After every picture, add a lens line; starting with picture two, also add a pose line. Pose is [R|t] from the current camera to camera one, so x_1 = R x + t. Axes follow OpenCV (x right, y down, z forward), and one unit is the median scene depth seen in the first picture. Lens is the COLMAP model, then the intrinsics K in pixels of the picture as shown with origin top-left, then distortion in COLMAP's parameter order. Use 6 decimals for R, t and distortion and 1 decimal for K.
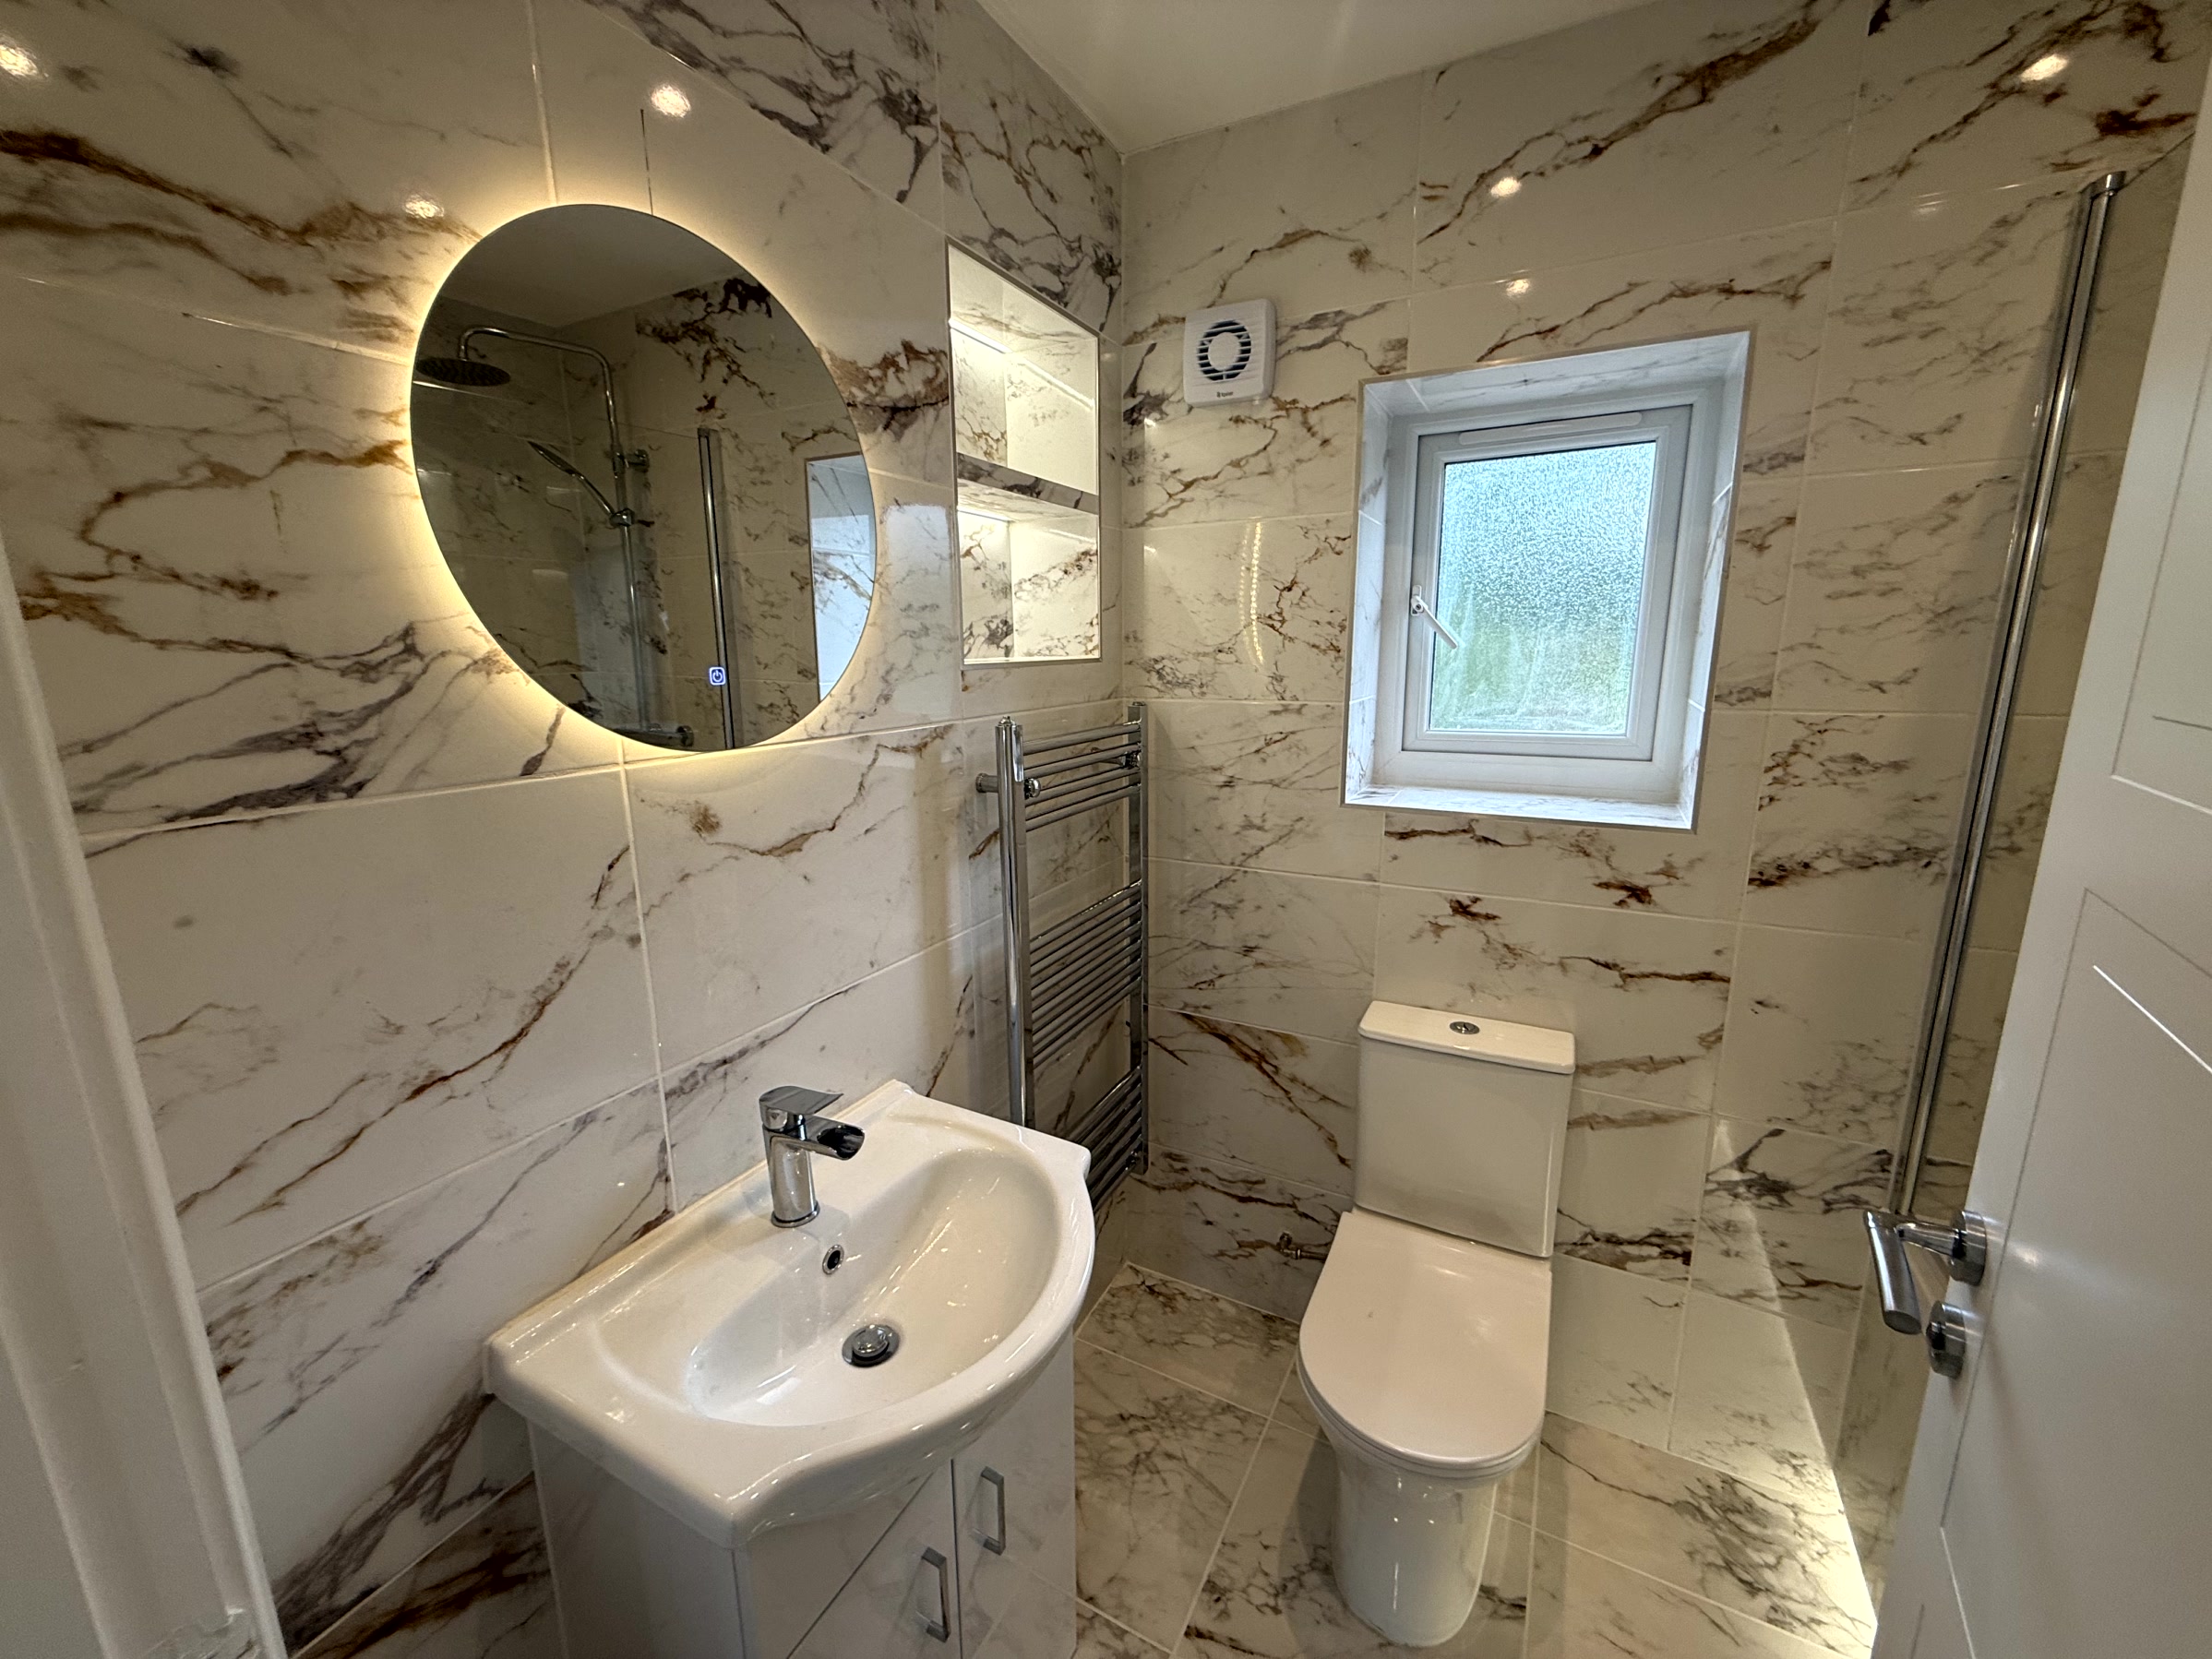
lens RADIAL K [[883.2, 0, 1101.6], [0, 883.2, 823.6], [0, 0, 1]] dist [0.001680, -0.000456]
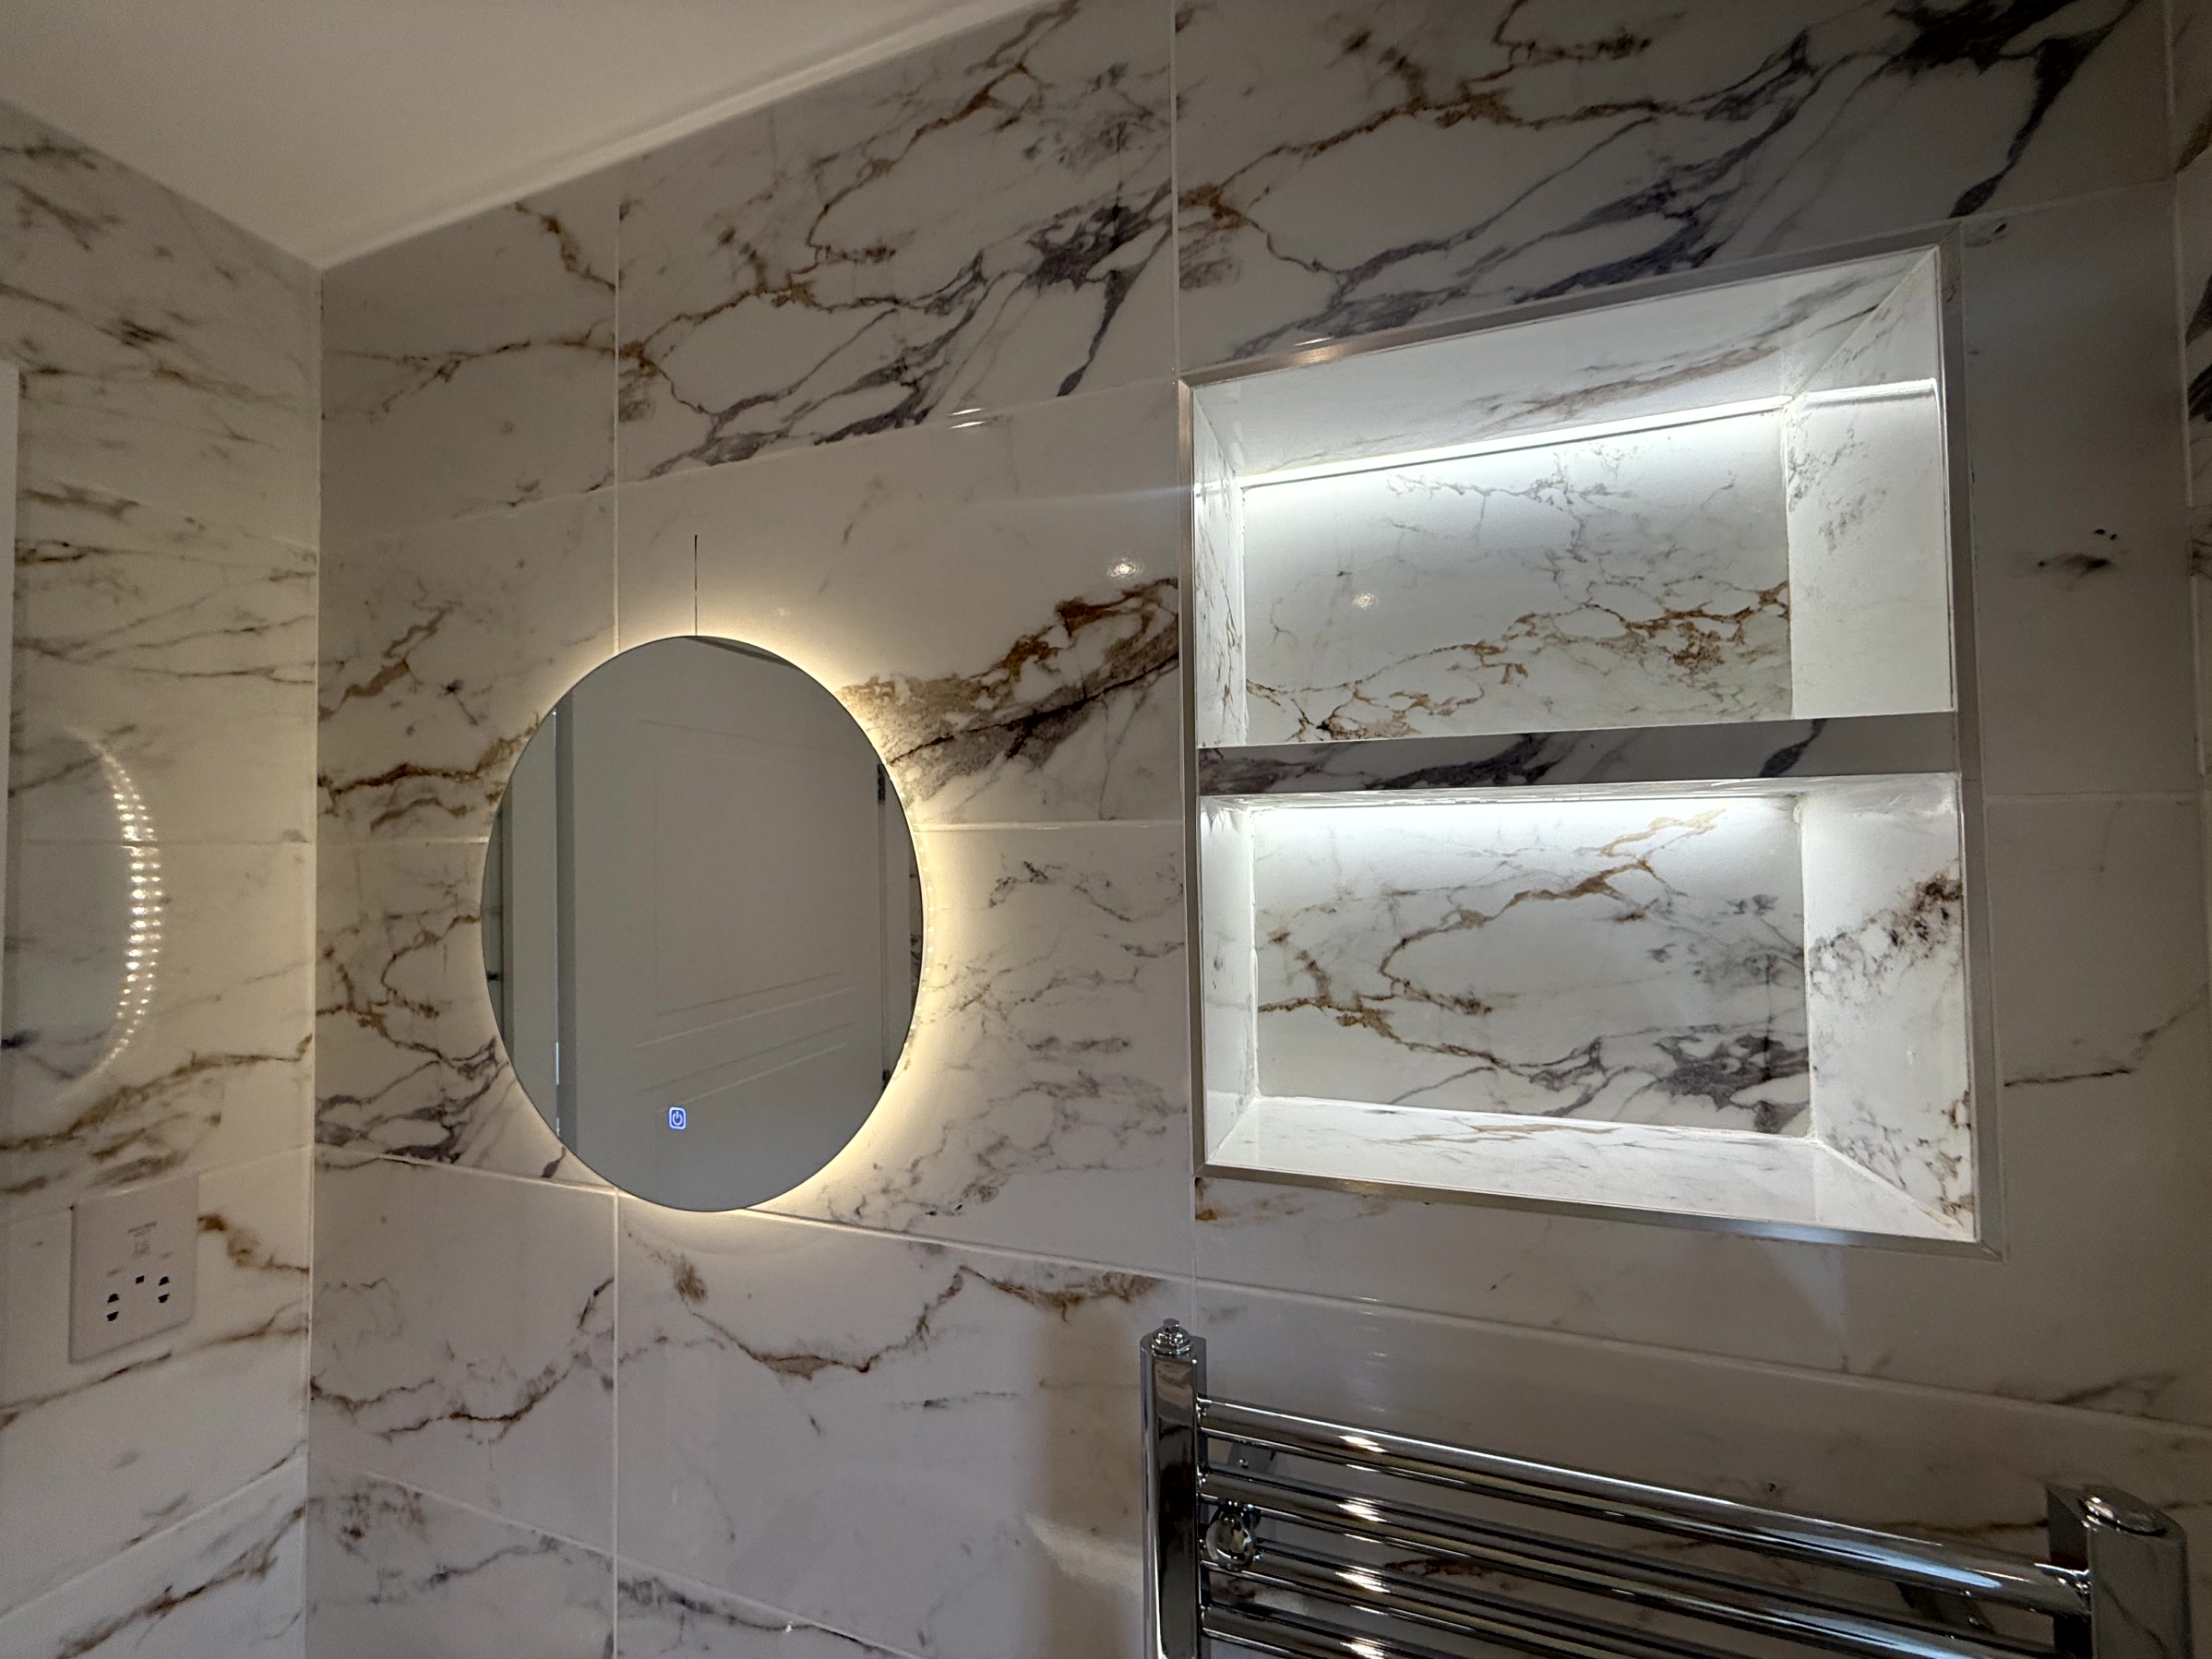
lens RADIAL K [[883.2, 0, 1107.3], [0, 883.2, 829.5], [0, 0, 1]] dist [0.001680, -0.000456]
pose [[0.146293, -0.024944, -0.988927, 0.339824], [-0.189387, 0.980485, -0.052748, -0.348583], [0.970943, 0.195007, 0.138714, 0.914661]]
